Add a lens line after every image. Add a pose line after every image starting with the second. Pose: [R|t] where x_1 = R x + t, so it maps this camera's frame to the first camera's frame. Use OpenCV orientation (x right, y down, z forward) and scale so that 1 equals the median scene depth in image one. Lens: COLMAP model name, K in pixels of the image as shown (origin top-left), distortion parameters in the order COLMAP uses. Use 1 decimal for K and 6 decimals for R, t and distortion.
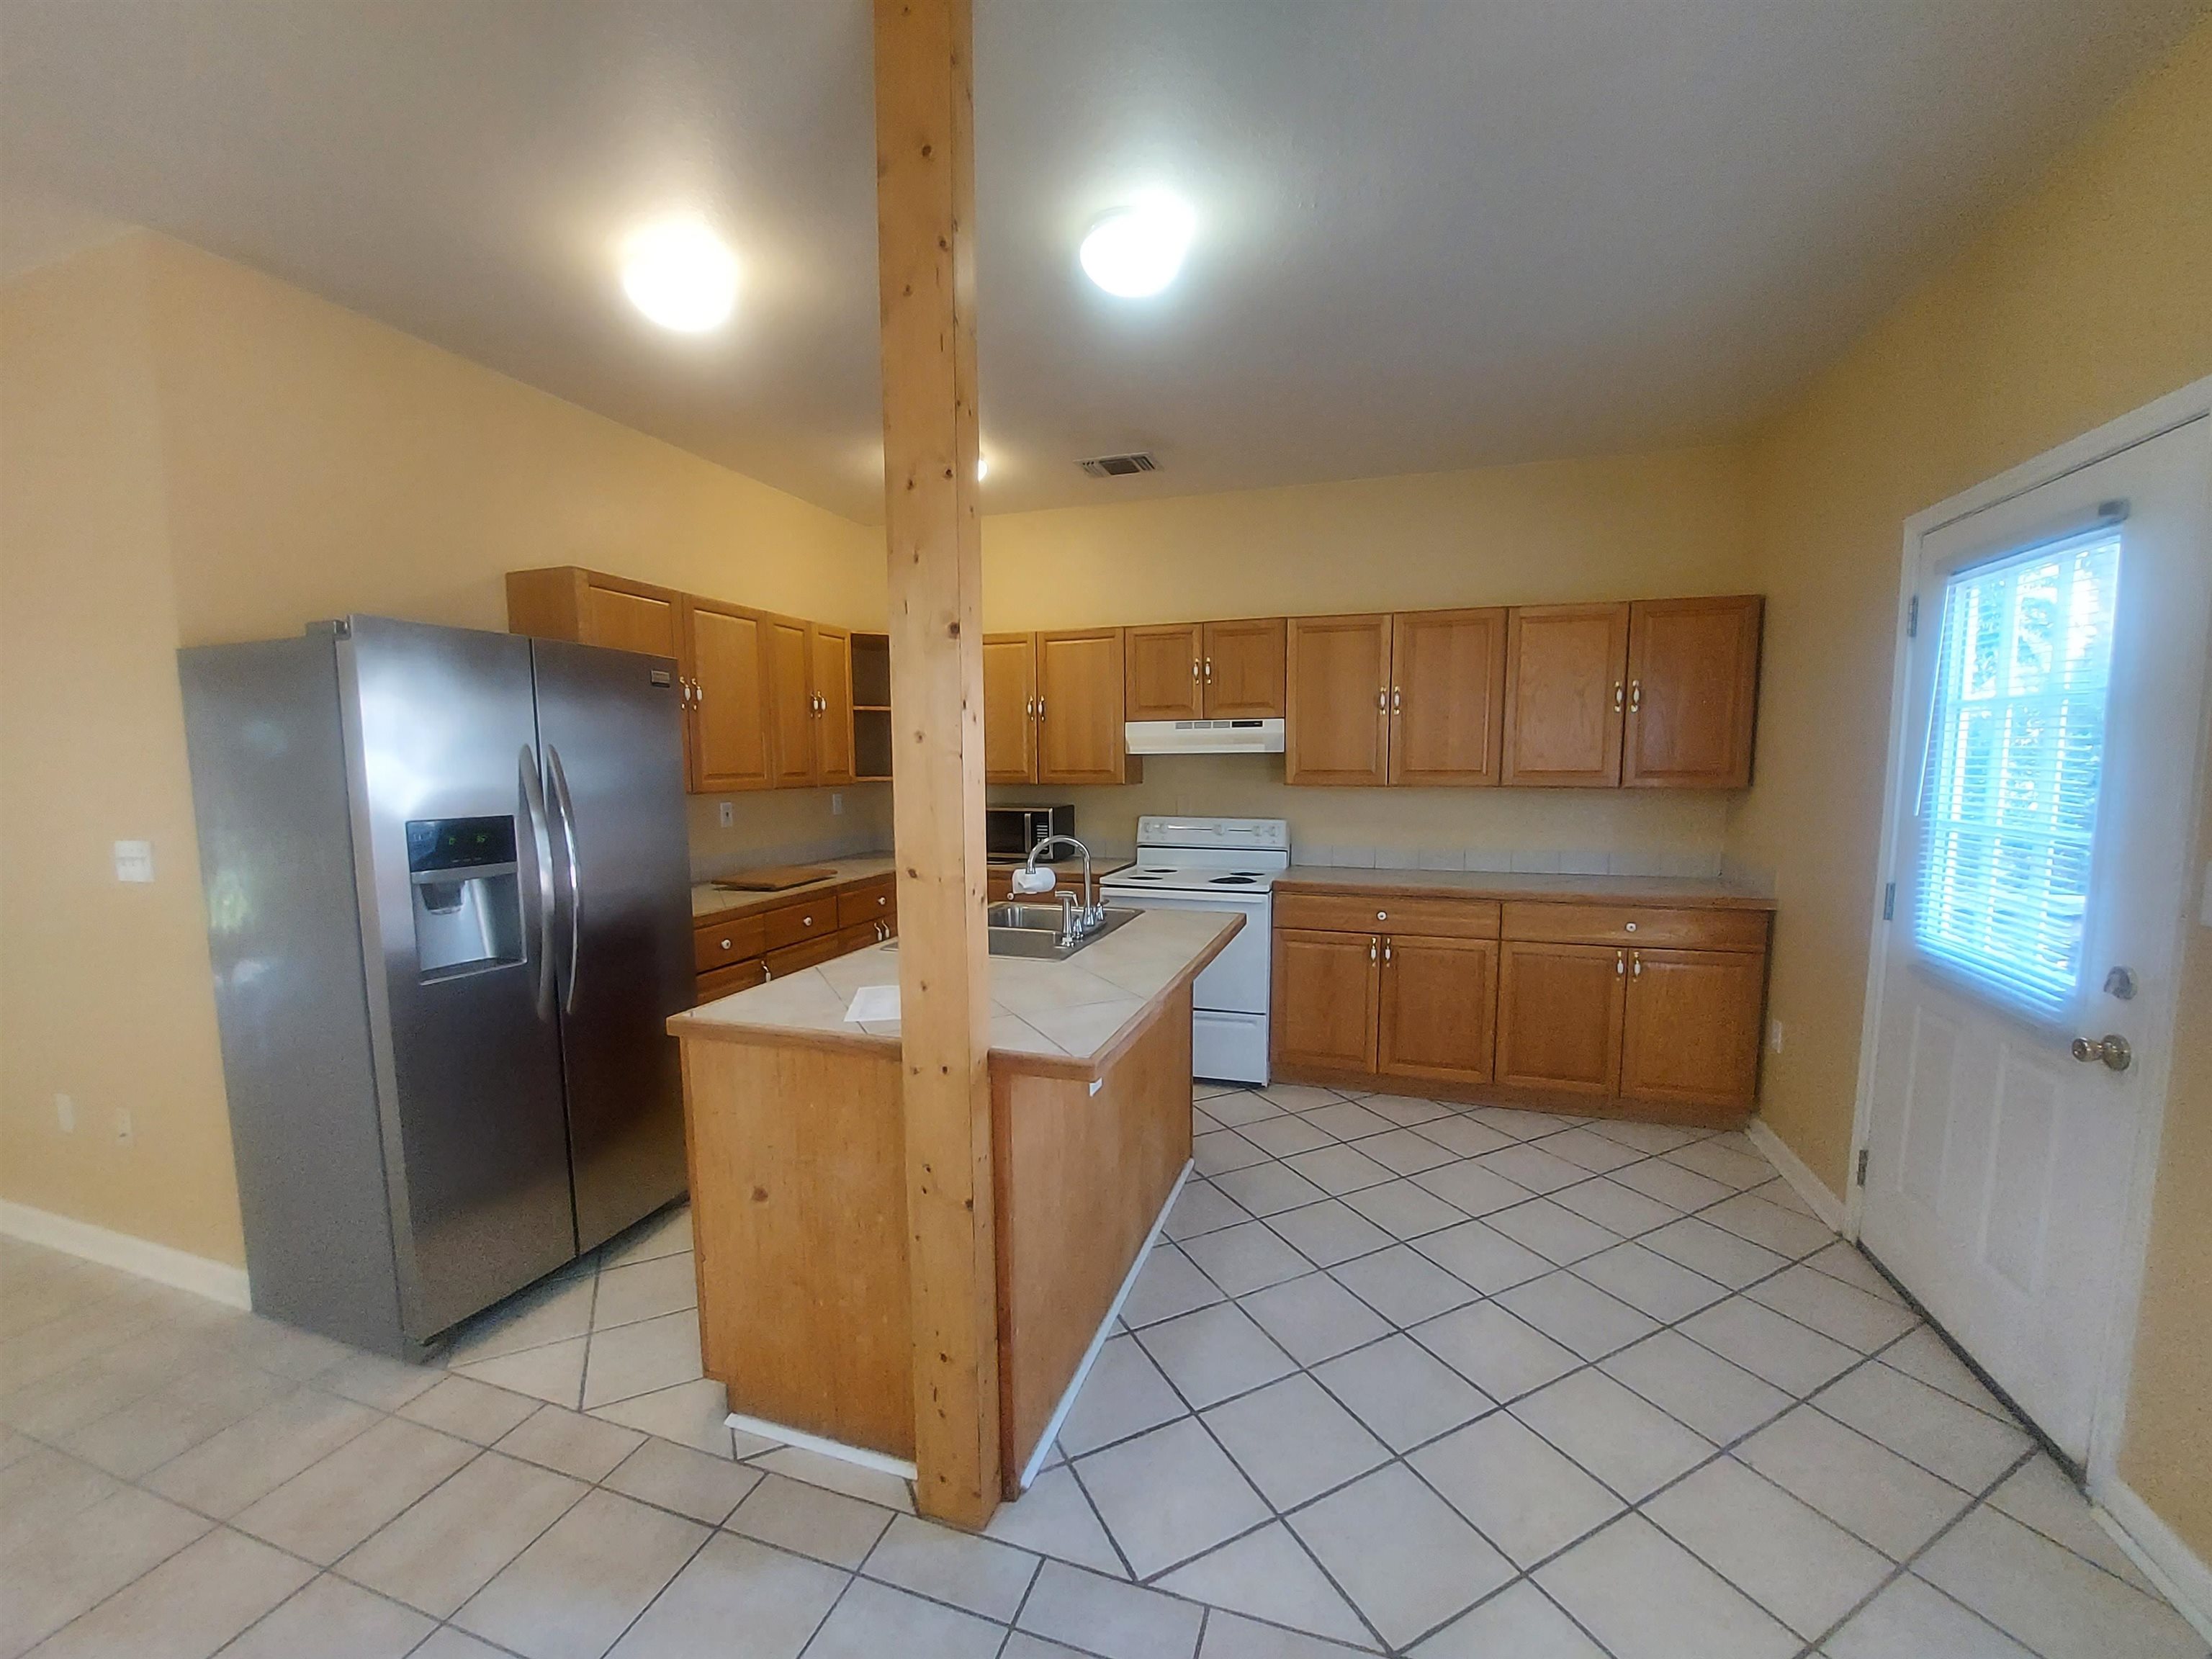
lens RADIAL K [[884.8, 0, 1105.3], [0, 884.8, 836.0], [0, 0, 1]] dist [-0.019209, -0.000402]
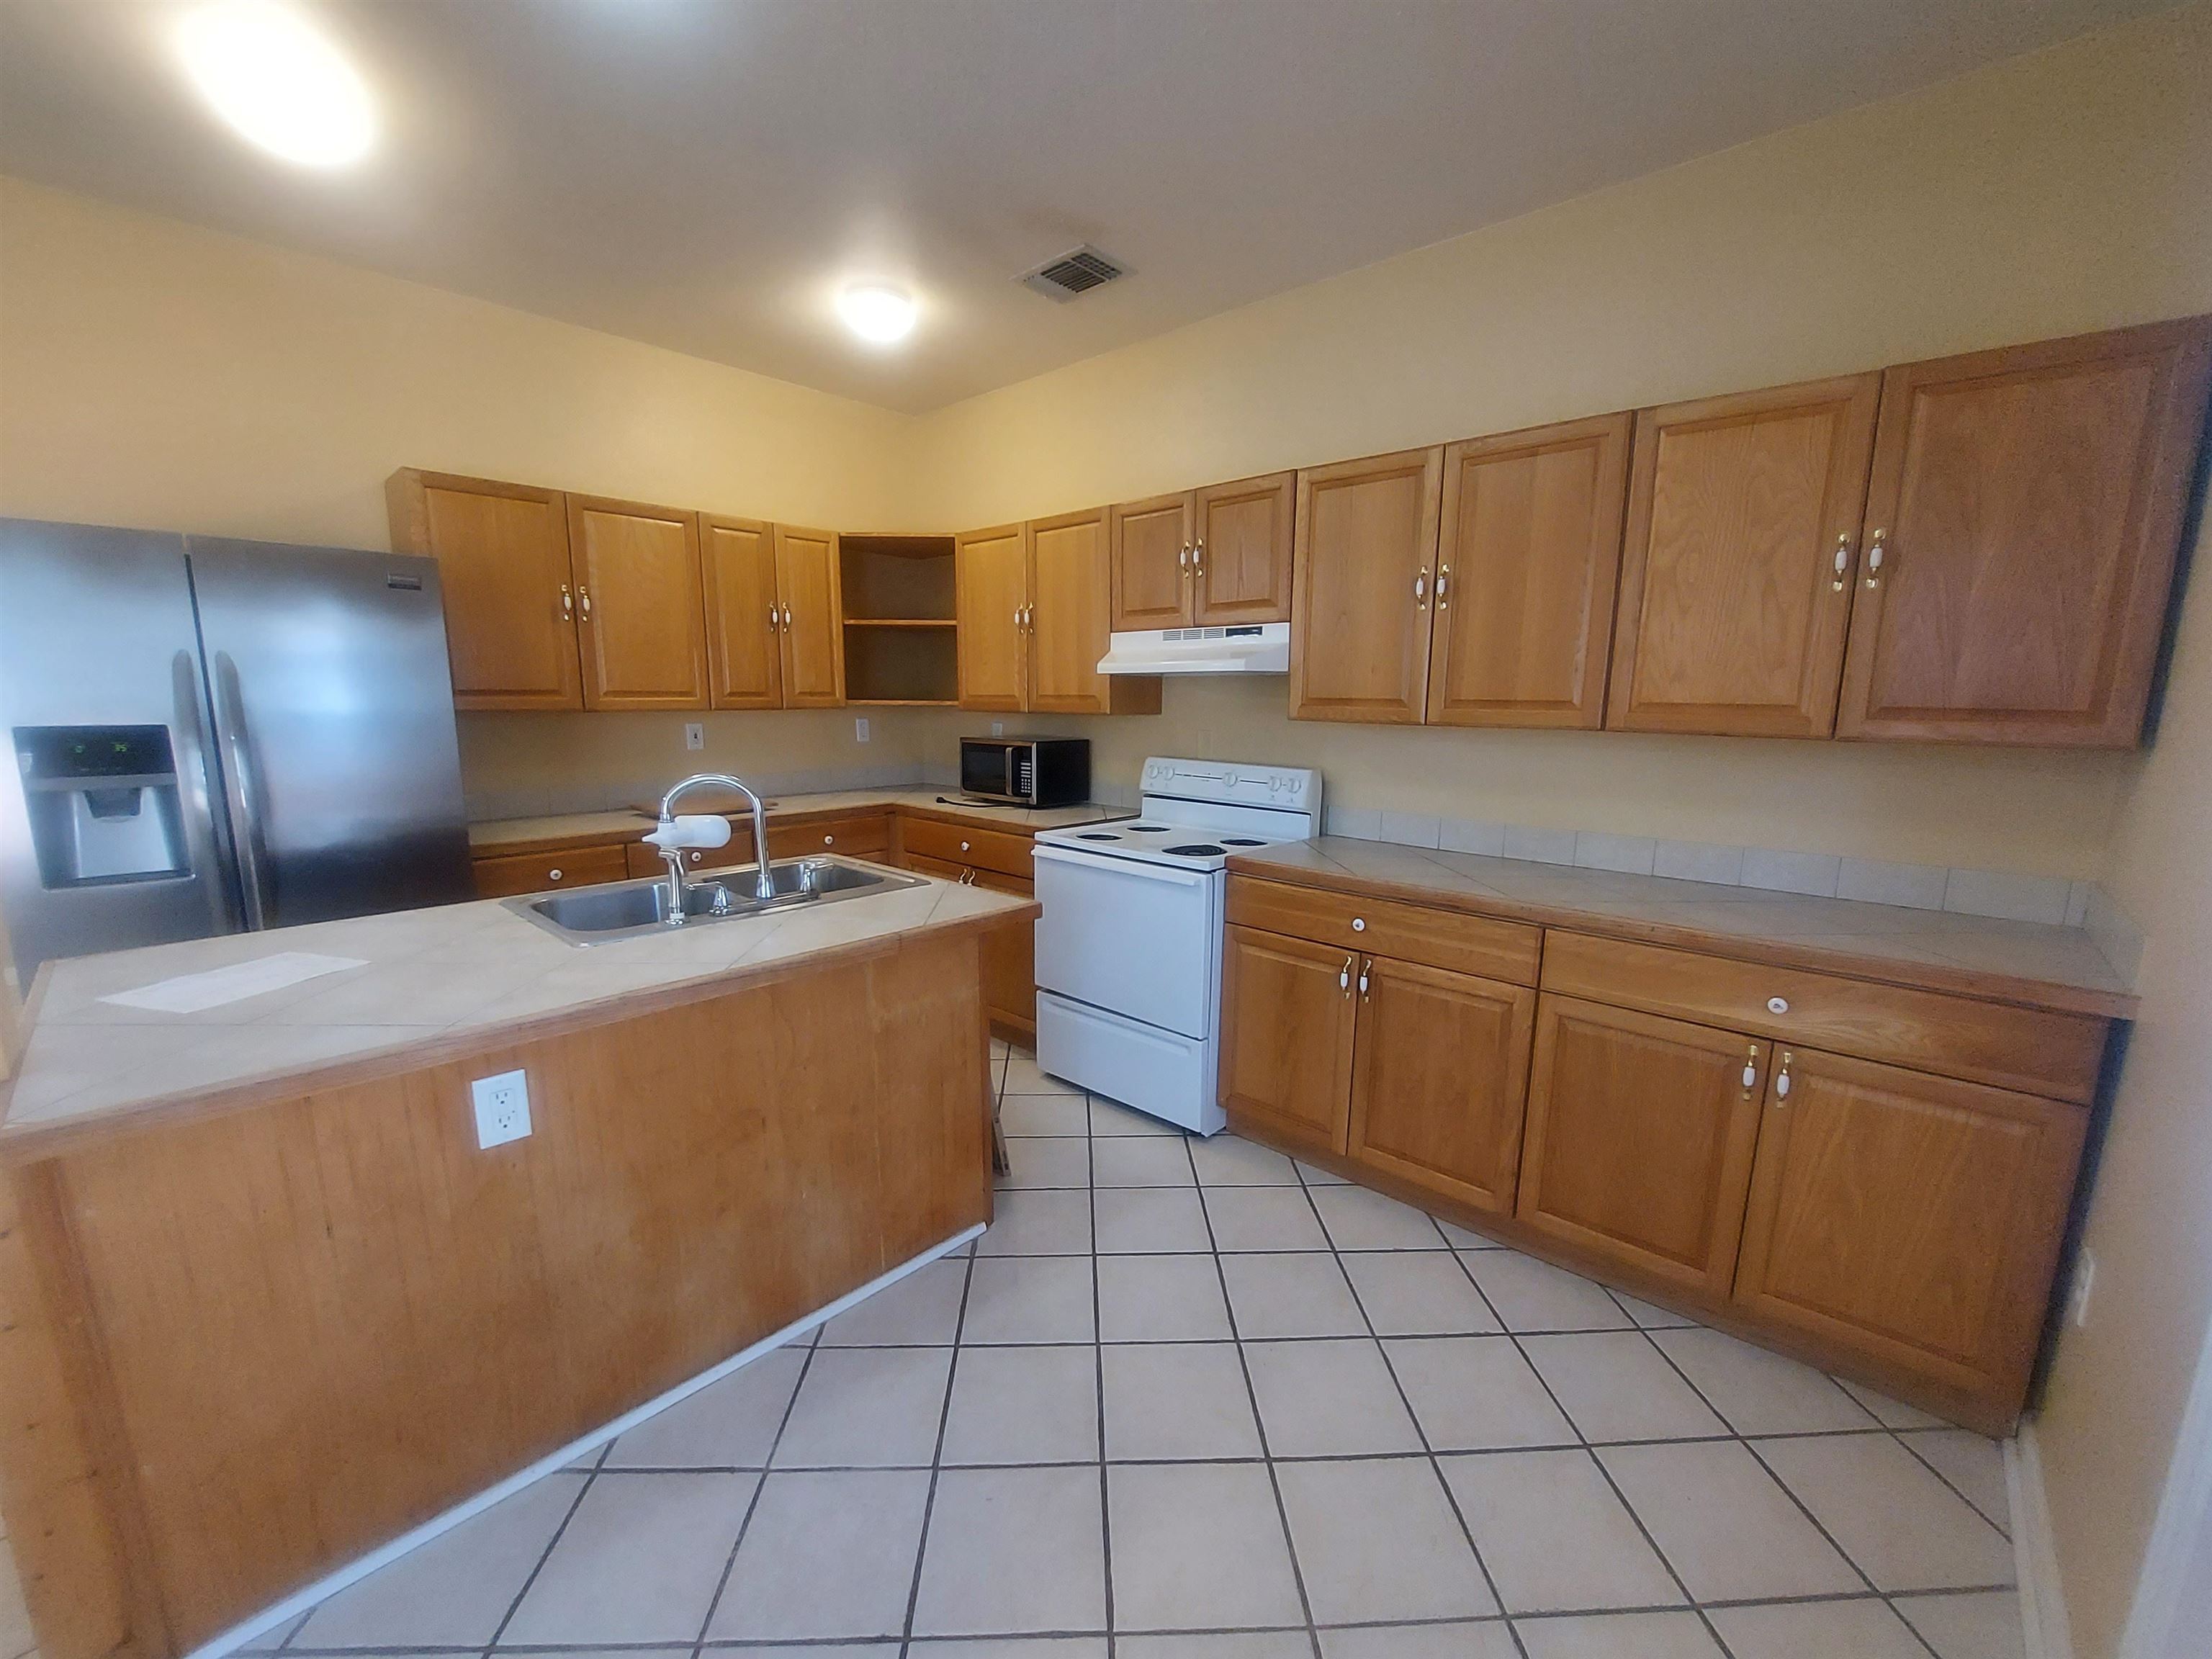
lens RADIAL K [[884.8, 0, 1102.1], [0, 884.8, 840.7], [0, 0, 1]] dist [-0.019209, -0.000402]
pose [[0.912280, 0.079700, -0.401738, 0.386826], [-0.048434, 0.994994, 0.087409, -0.017745], [0.406693, -0.060283, 0.911574, 0.327982]]
